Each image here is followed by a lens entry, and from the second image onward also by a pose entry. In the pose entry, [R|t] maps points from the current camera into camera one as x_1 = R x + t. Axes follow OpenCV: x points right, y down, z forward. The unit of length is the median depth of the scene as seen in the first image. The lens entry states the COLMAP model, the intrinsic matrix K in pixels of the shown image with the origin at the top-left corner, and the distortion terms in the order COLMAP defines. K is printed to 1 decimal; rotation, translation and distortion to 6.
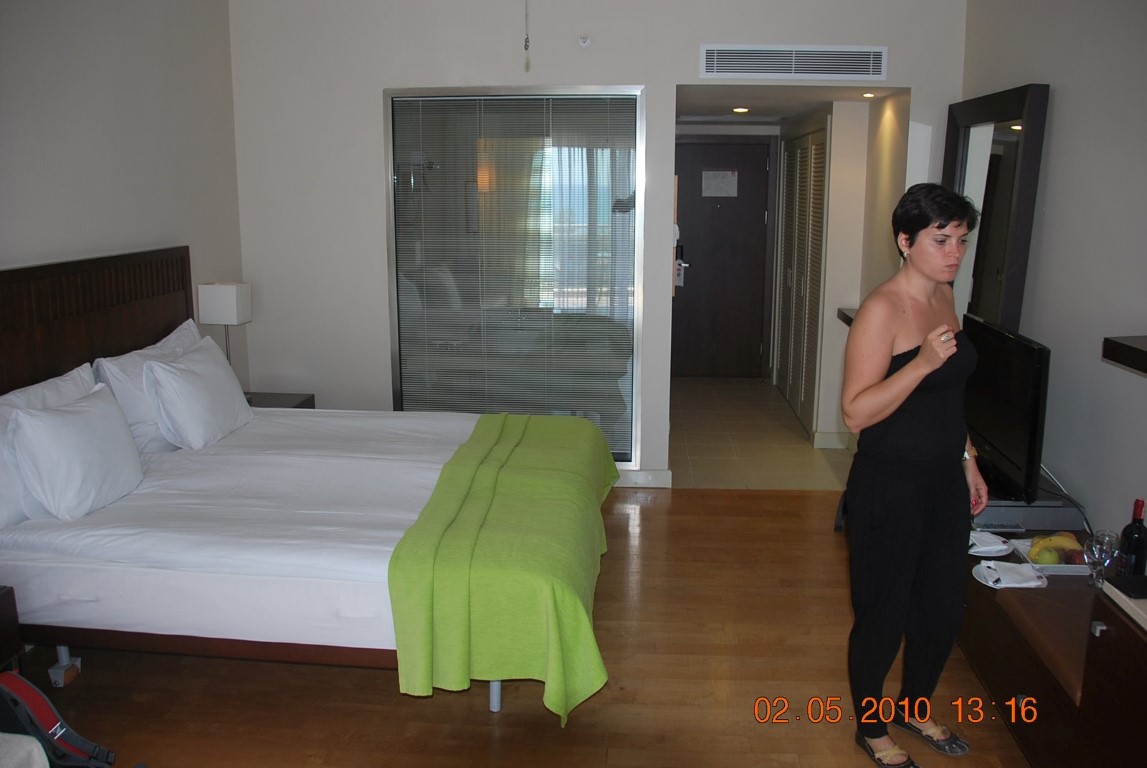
lens RADIAL K [[901.9, 0, 578.0], [0, 901.9, 381.9], [0, 0, 1]] dist [-0.171956, 0.132284]
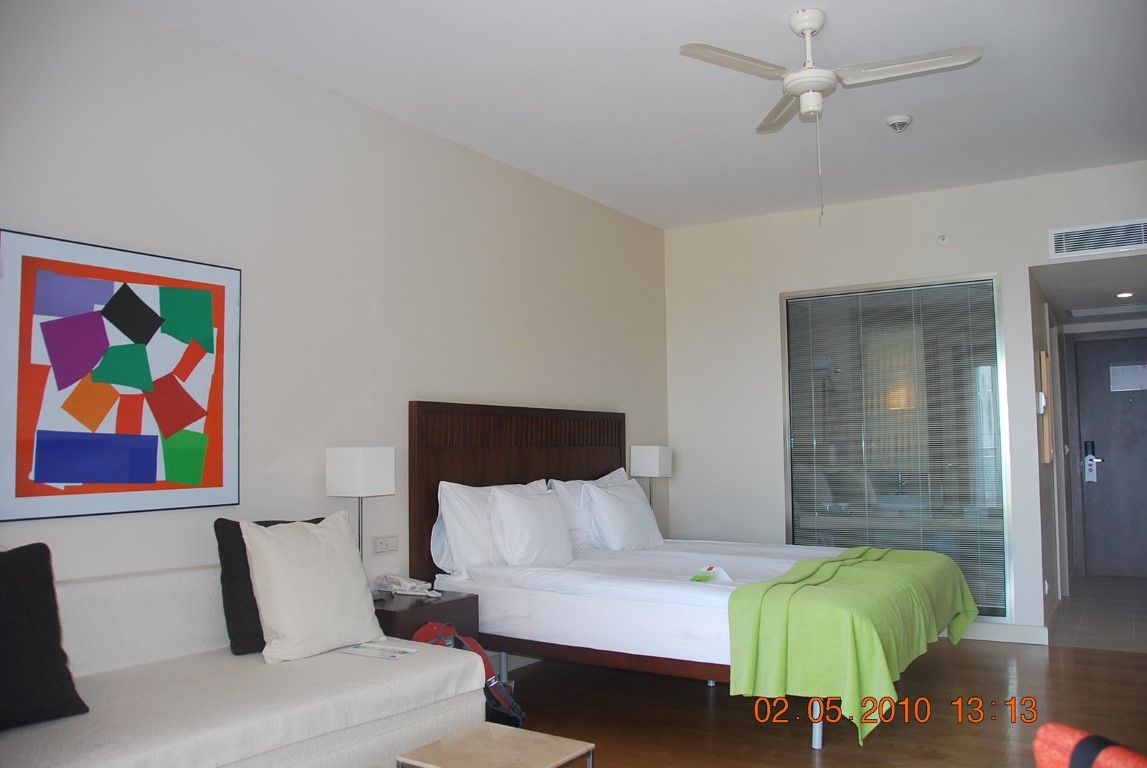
lens RADIAL K [[903.1, 0, 575.9], [0, 903.1, 382.4], [0, 0, 1]] dist [-0.163514, 0.121626]
pose [[0.875541, -0.049614, -0.480589, 0.139777], [-0.088279, 0.961539, -0.260094, 0.155771], [0.475010, 0.270149, 0.837487, -0.177128]]
